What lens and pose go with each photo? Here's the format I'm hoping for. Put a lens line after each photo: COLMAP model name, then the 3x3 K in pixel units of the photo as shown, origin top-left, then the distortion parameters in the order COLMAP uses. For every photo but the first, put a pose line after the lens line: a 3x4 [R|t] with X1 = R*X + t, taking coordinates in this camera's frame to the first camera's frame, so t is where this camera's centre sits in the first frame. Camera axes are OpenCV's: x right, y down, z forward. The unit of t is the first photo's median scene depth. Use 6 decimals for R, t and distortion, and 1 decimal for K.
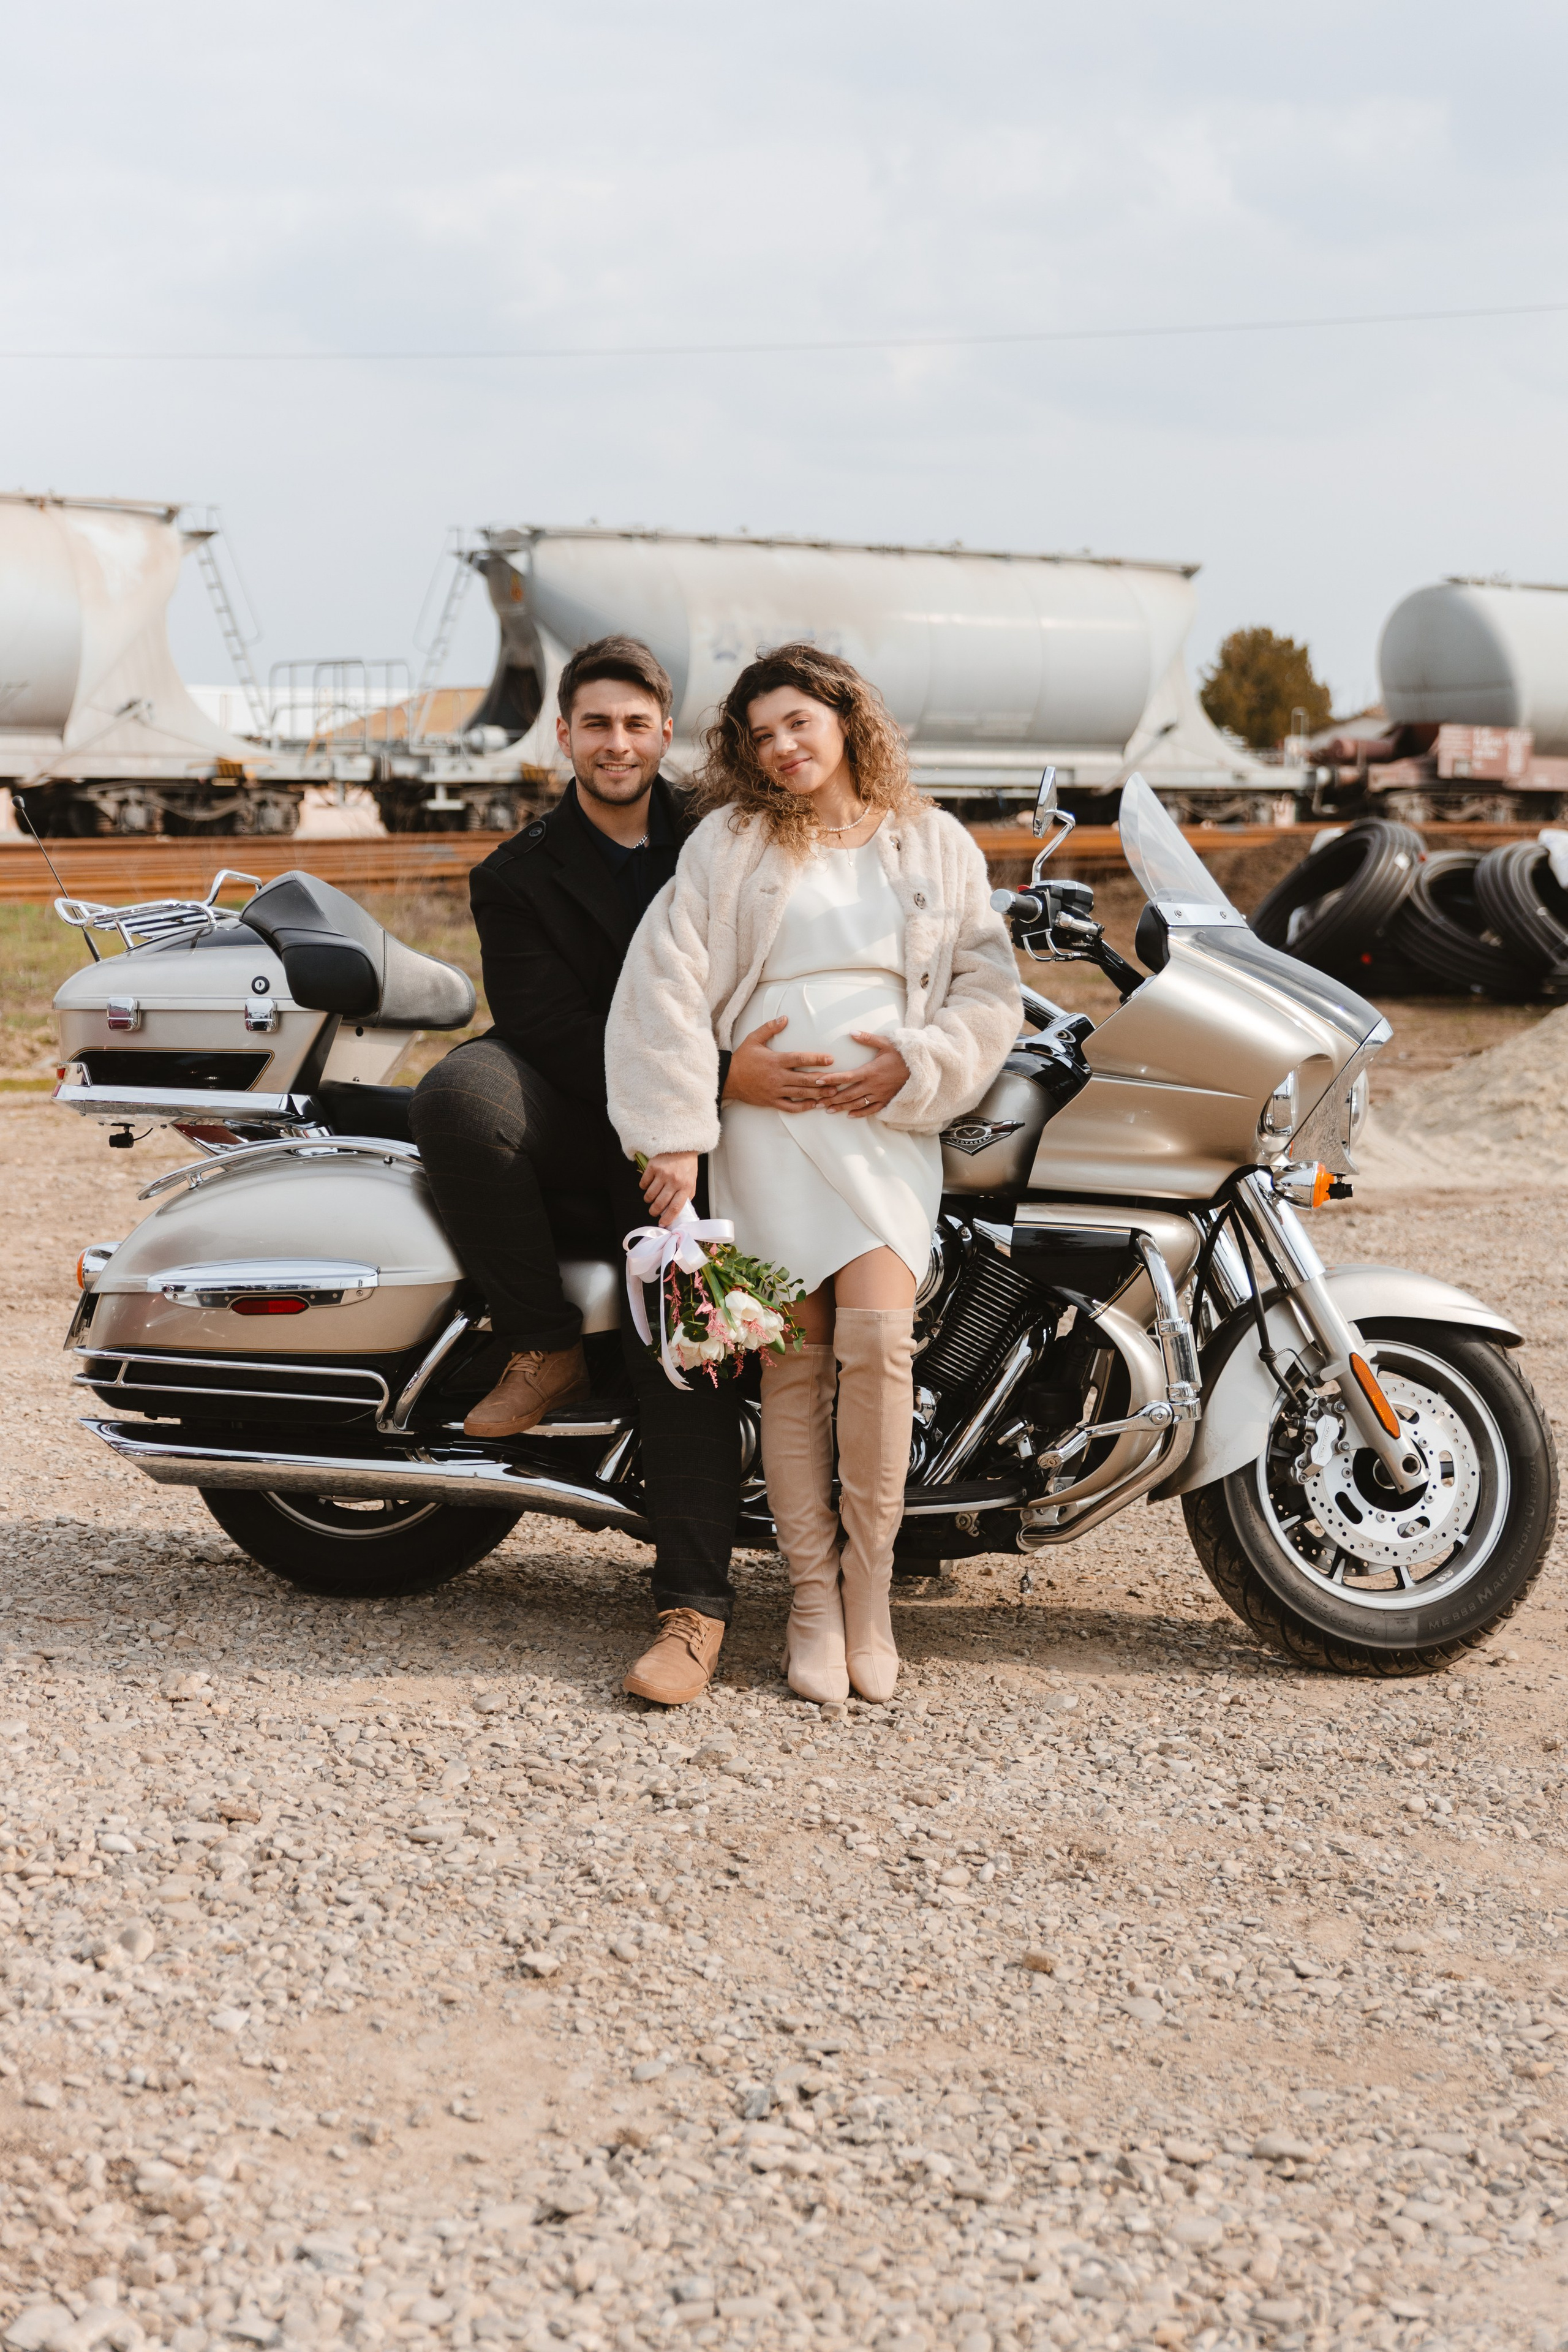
lens RADIAL K [[3565.1, 0, 751.6], [0, 3565.1, 1207.3], [0, 0, 1]] dist [-0.006329, 0.047396]
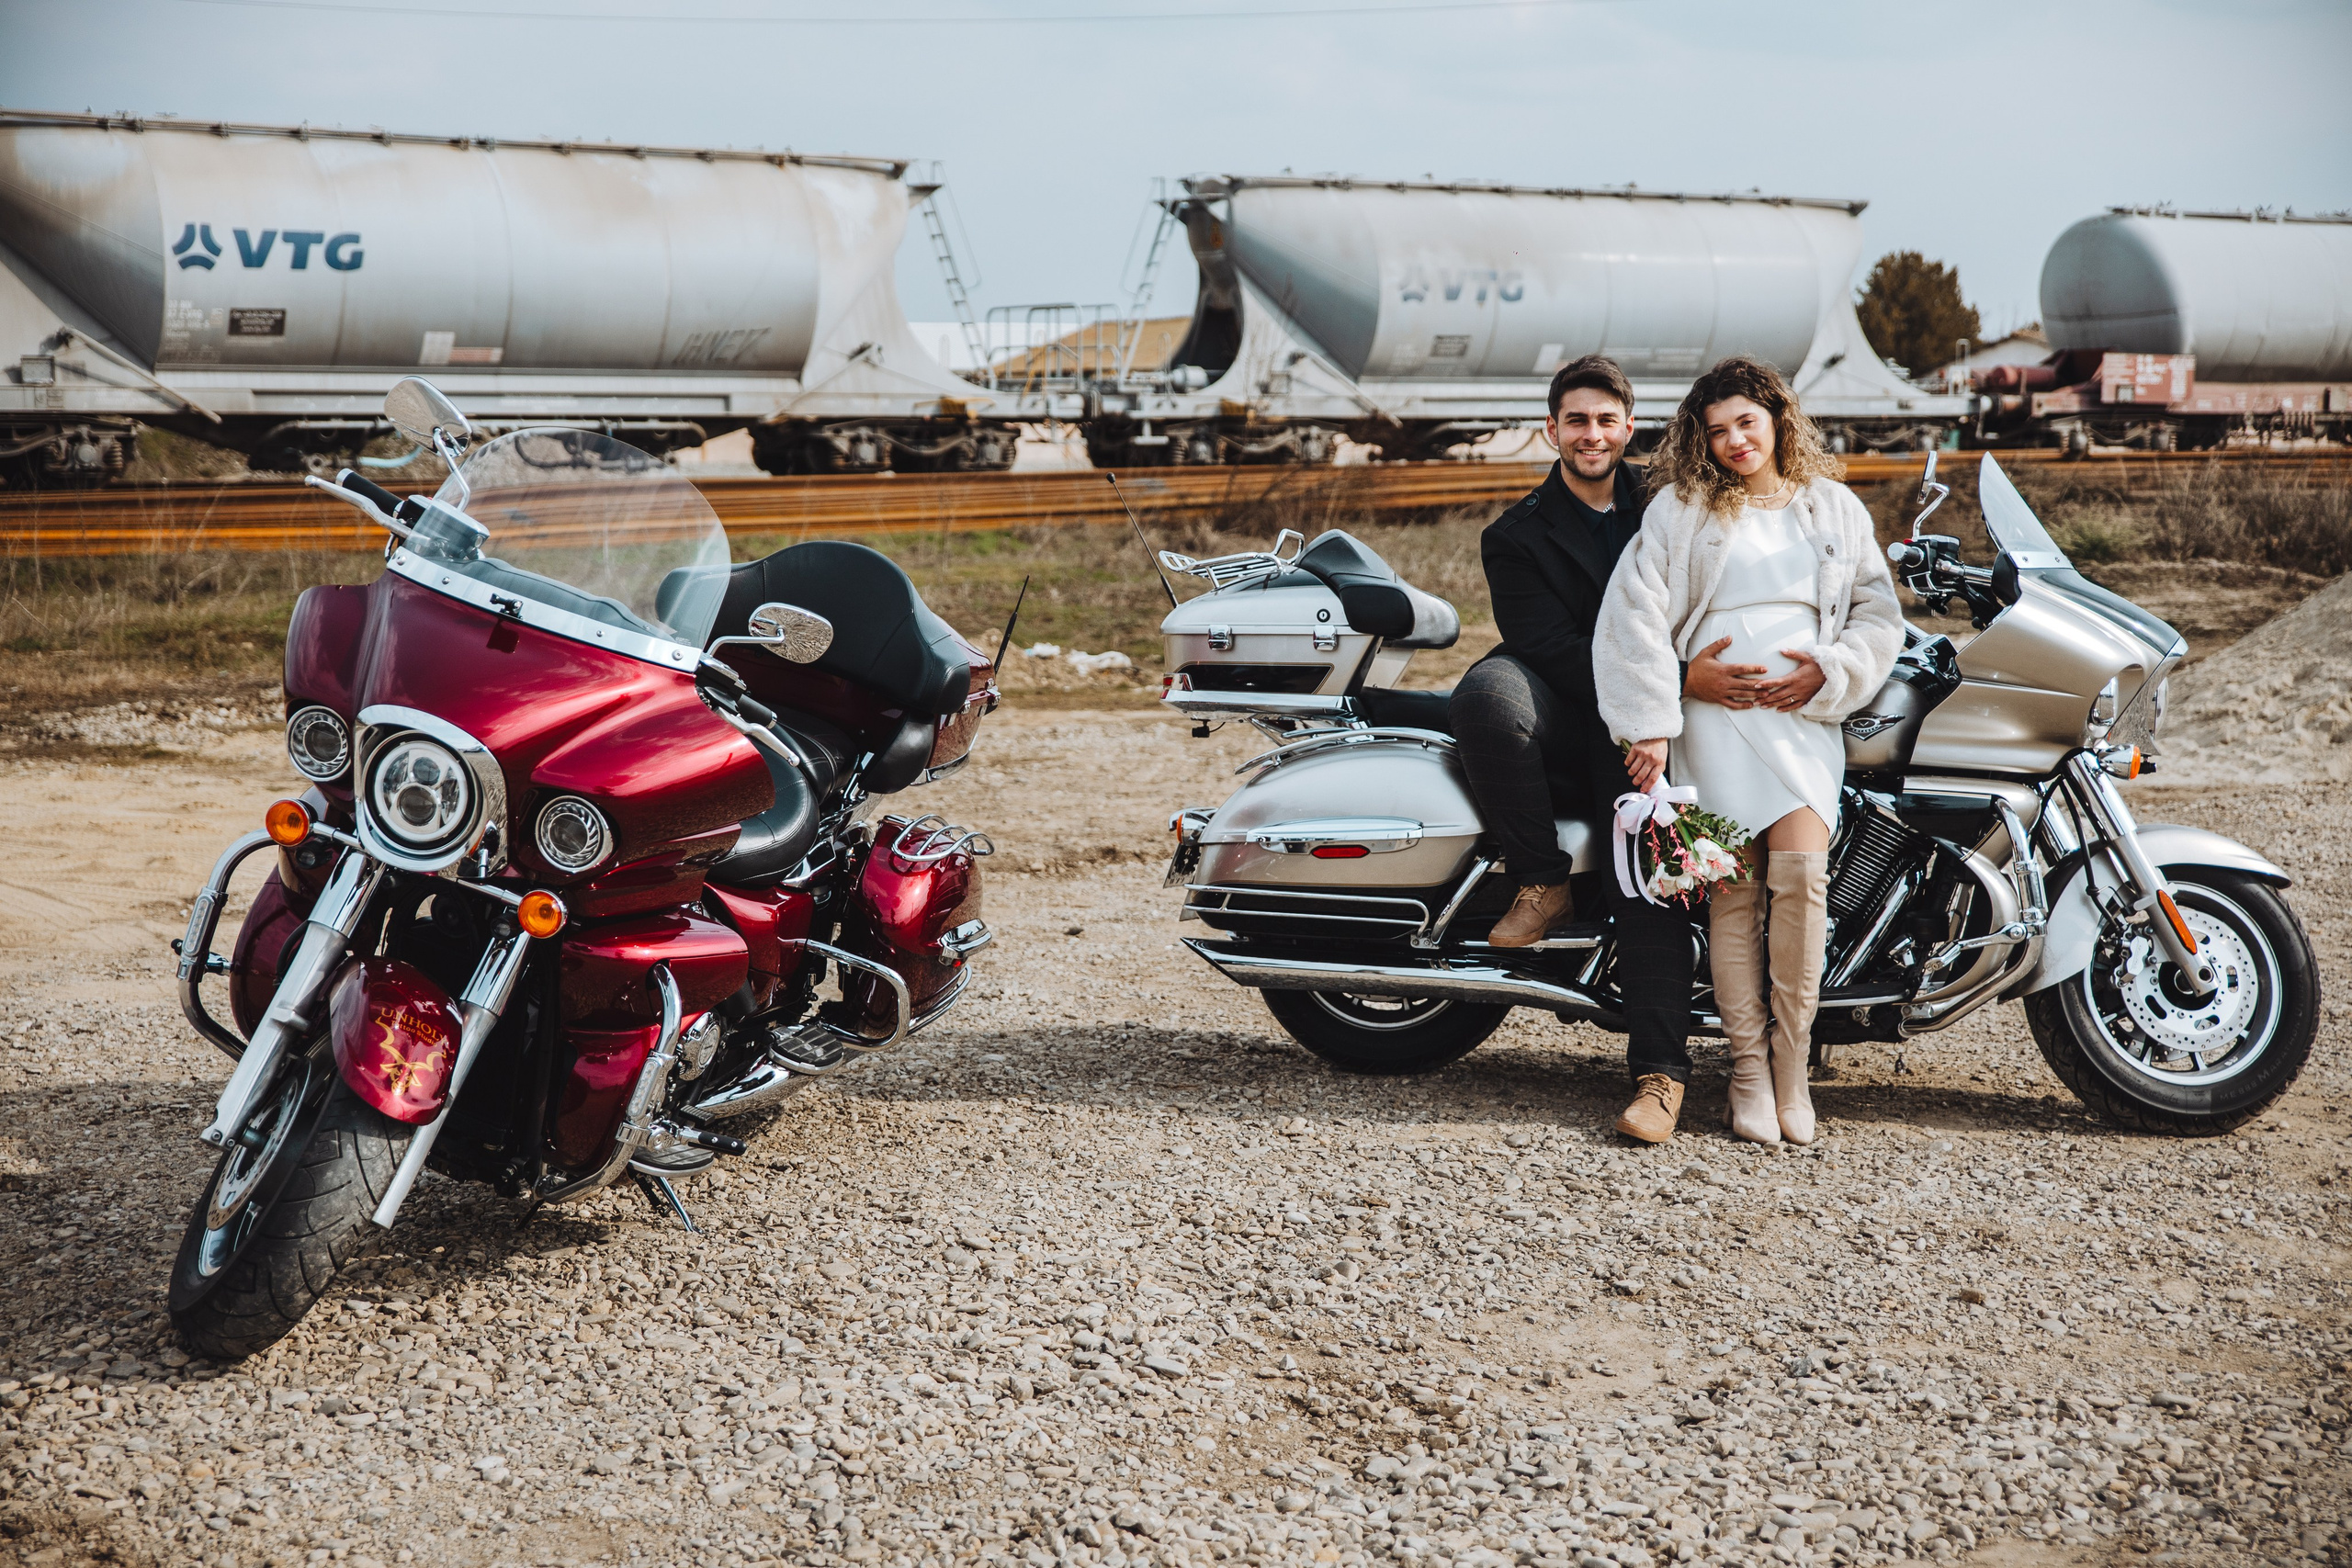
lens RADIAL K [[3489.2, 0, 1176.0], [0, 3489.2, 784.0], [0, 0, 1]] dist [0.089108, 0.363499]
pose [[0.998099, 0.000492, -0.061628, -0.117396], [-0.001215, 0.999931, -0.011690, 0.017672], [0.061618, 0.011743, 0.998031, -0.334949]]
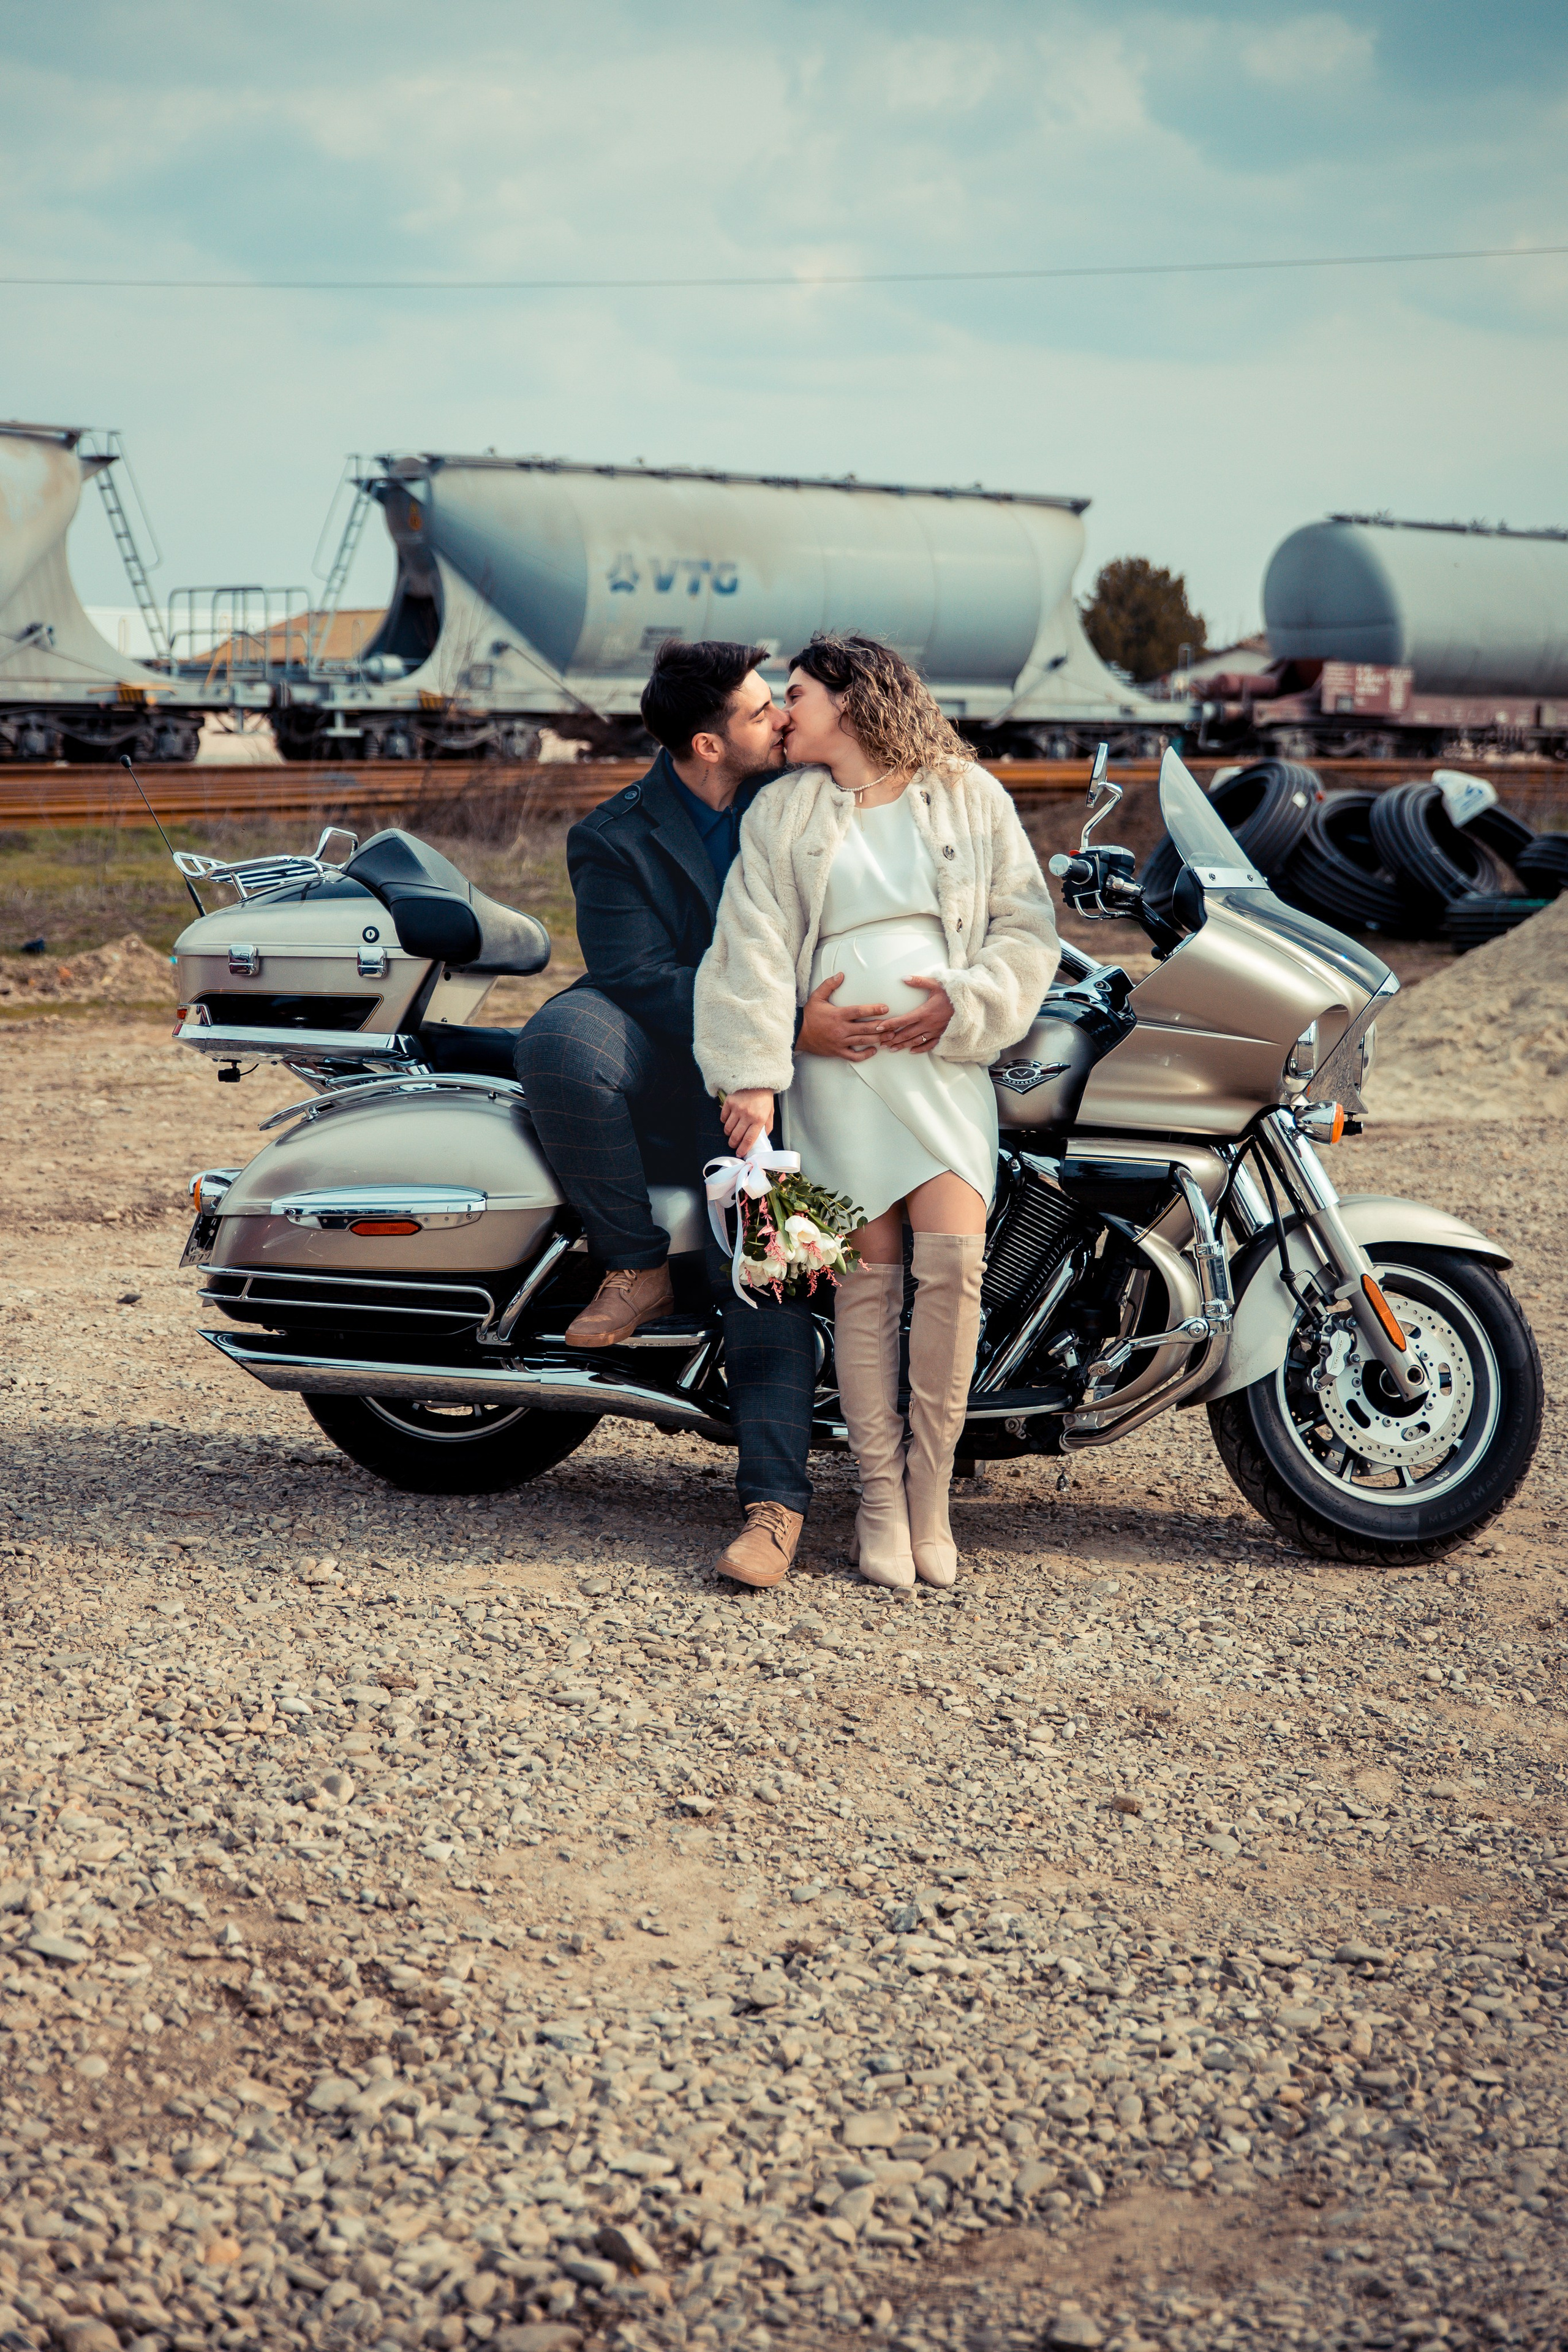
lens RADIAL K [[3565.1, 0, 751.6], [0, 3565.1, 1207.3], [0, 0, 1]] dist [-0.006329, 0.047396]
pose [[0.999305, 0.004516, 0.037014, -0.064010], [-0.005284, 0.999772, 0.020676, -0.001961], [-0.036912, -0.020857, 0.999101, -0.102728]]
